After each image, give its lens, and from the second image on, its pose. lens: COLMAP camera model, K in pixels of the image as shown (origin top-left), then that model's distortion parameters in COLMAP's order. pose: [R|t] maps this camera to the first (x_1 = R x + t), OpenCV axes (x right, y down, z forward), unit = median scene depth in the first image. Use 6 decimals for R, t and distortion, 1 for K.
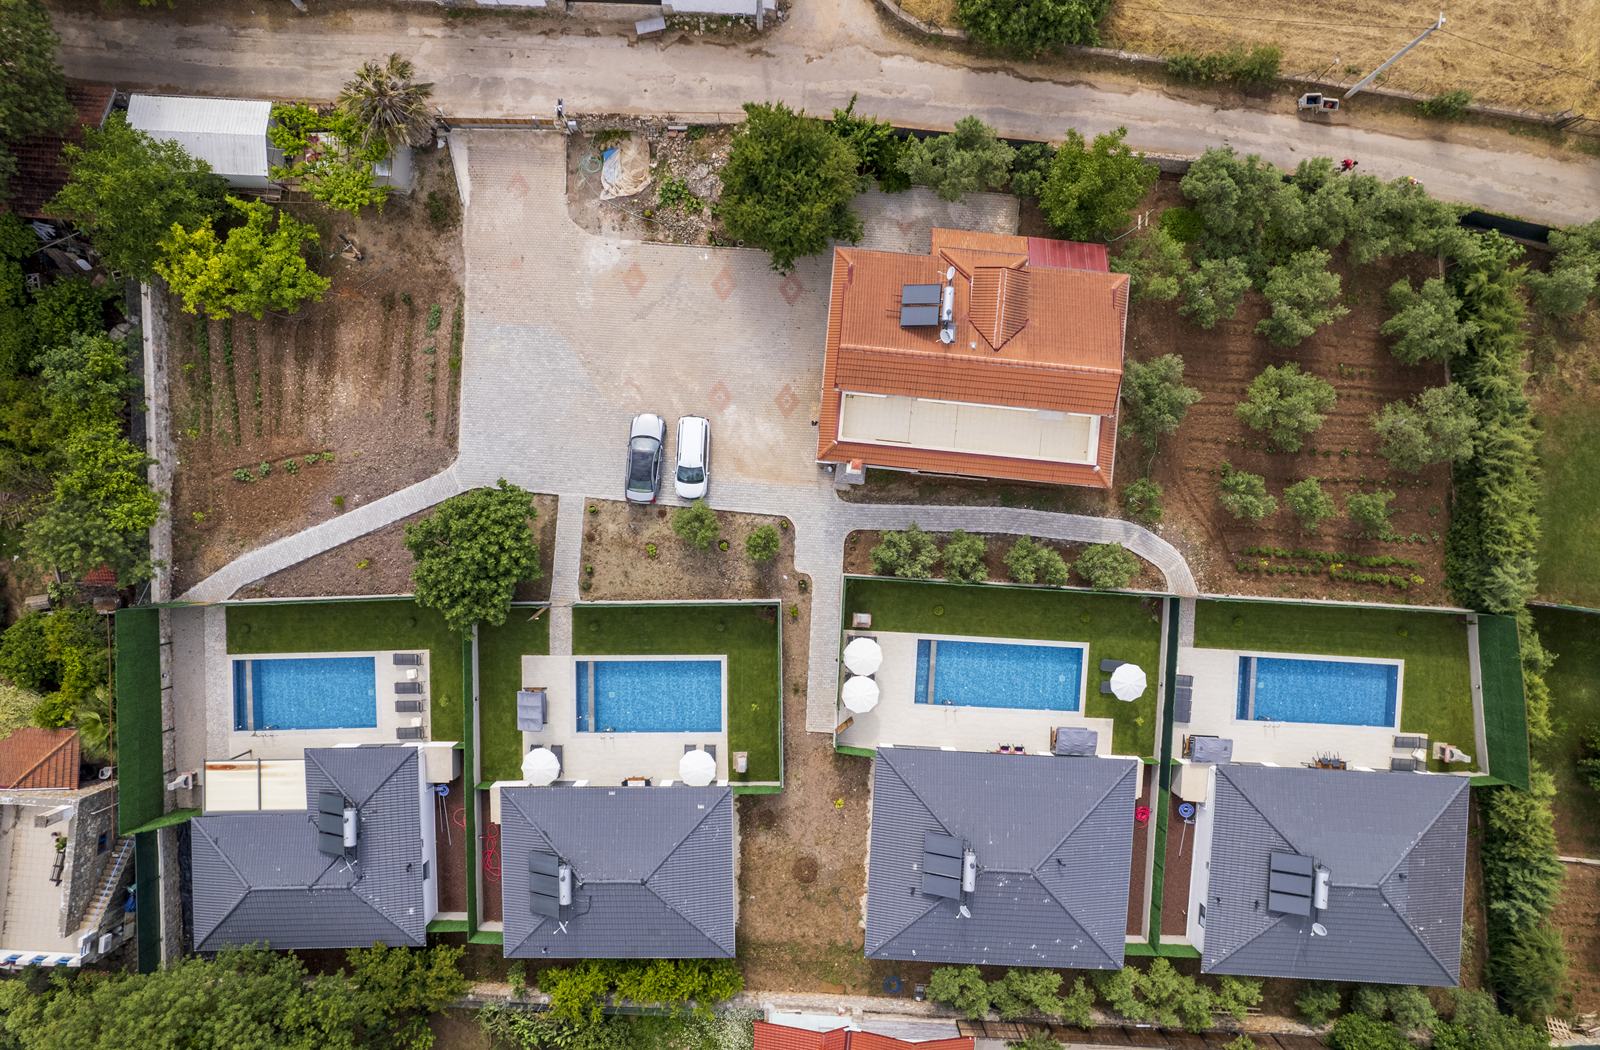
lens RADIAL K [[1023.2, 0, 795.0], [0, 1023.2, 522.6], [0, 0, 1]] dist [-0.084631, 0.074356]
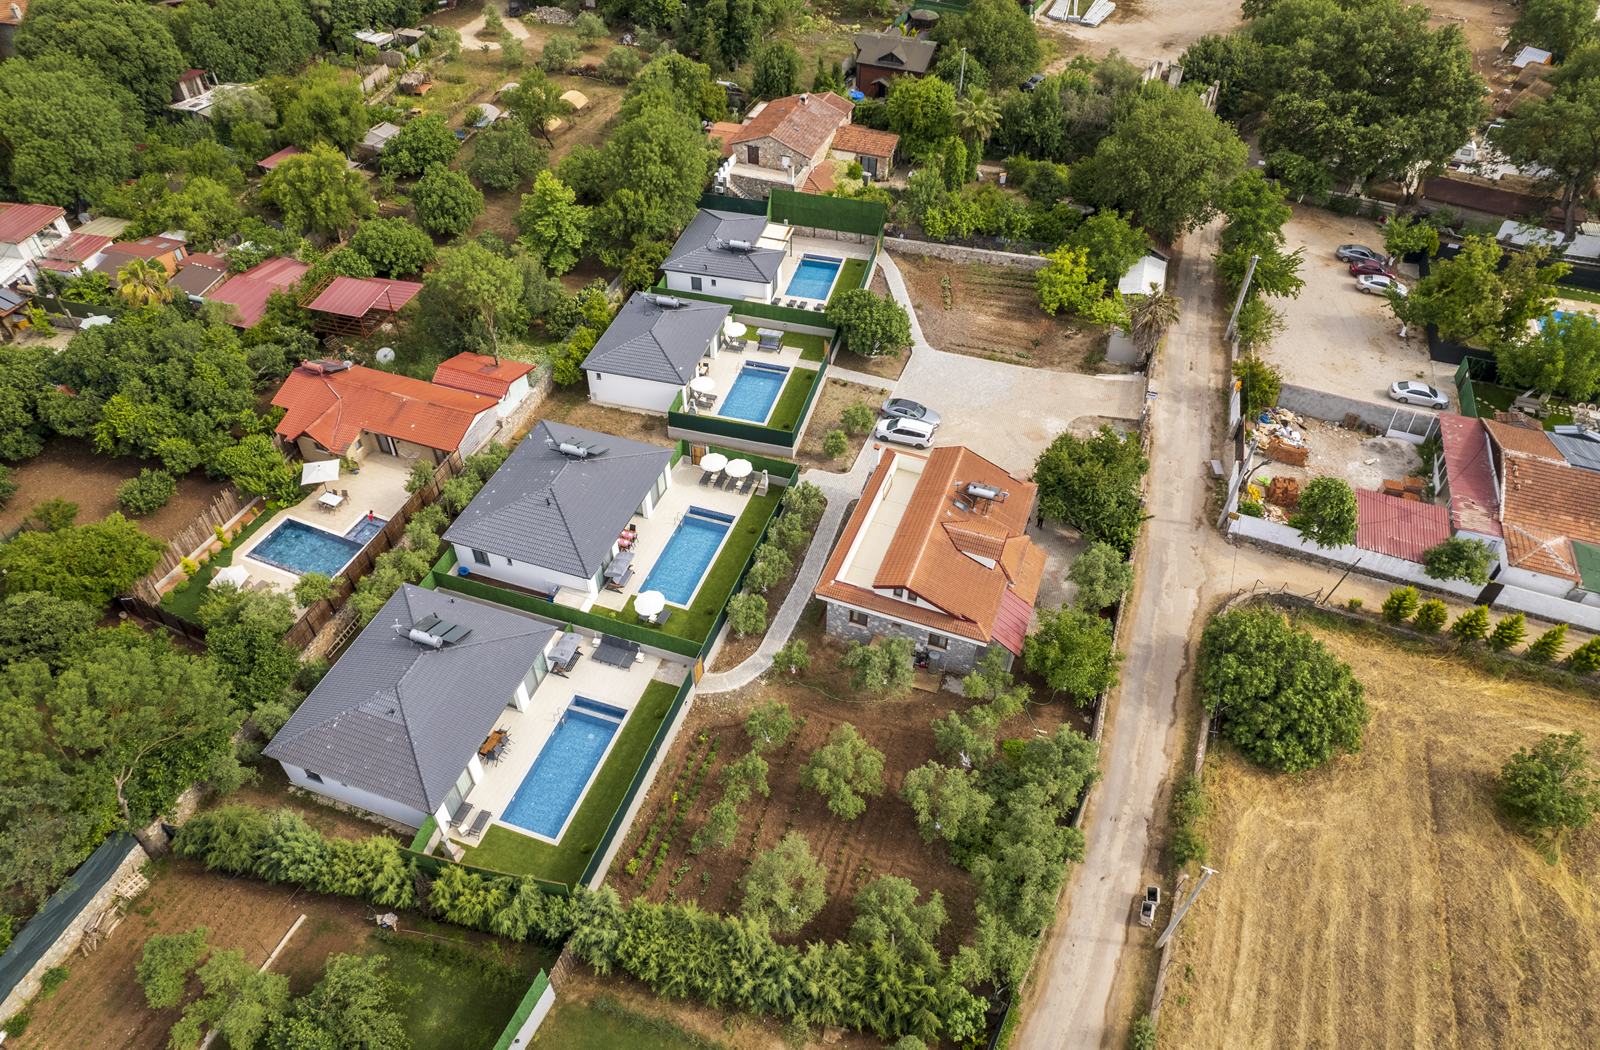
lens RADIAL K [[1023.2, 0, 795.0], [0, 1023.2, 522.6], [0, 0, 1]] dist [-0.084631, 0.074356]
pose [[-0.268508, 0.662086, -0.699676, 1.052668], [-0.963255, -0.189530, 0.190312, -0.216783], [-0.006607, 0.725066, 0.688647, 0.101175]]
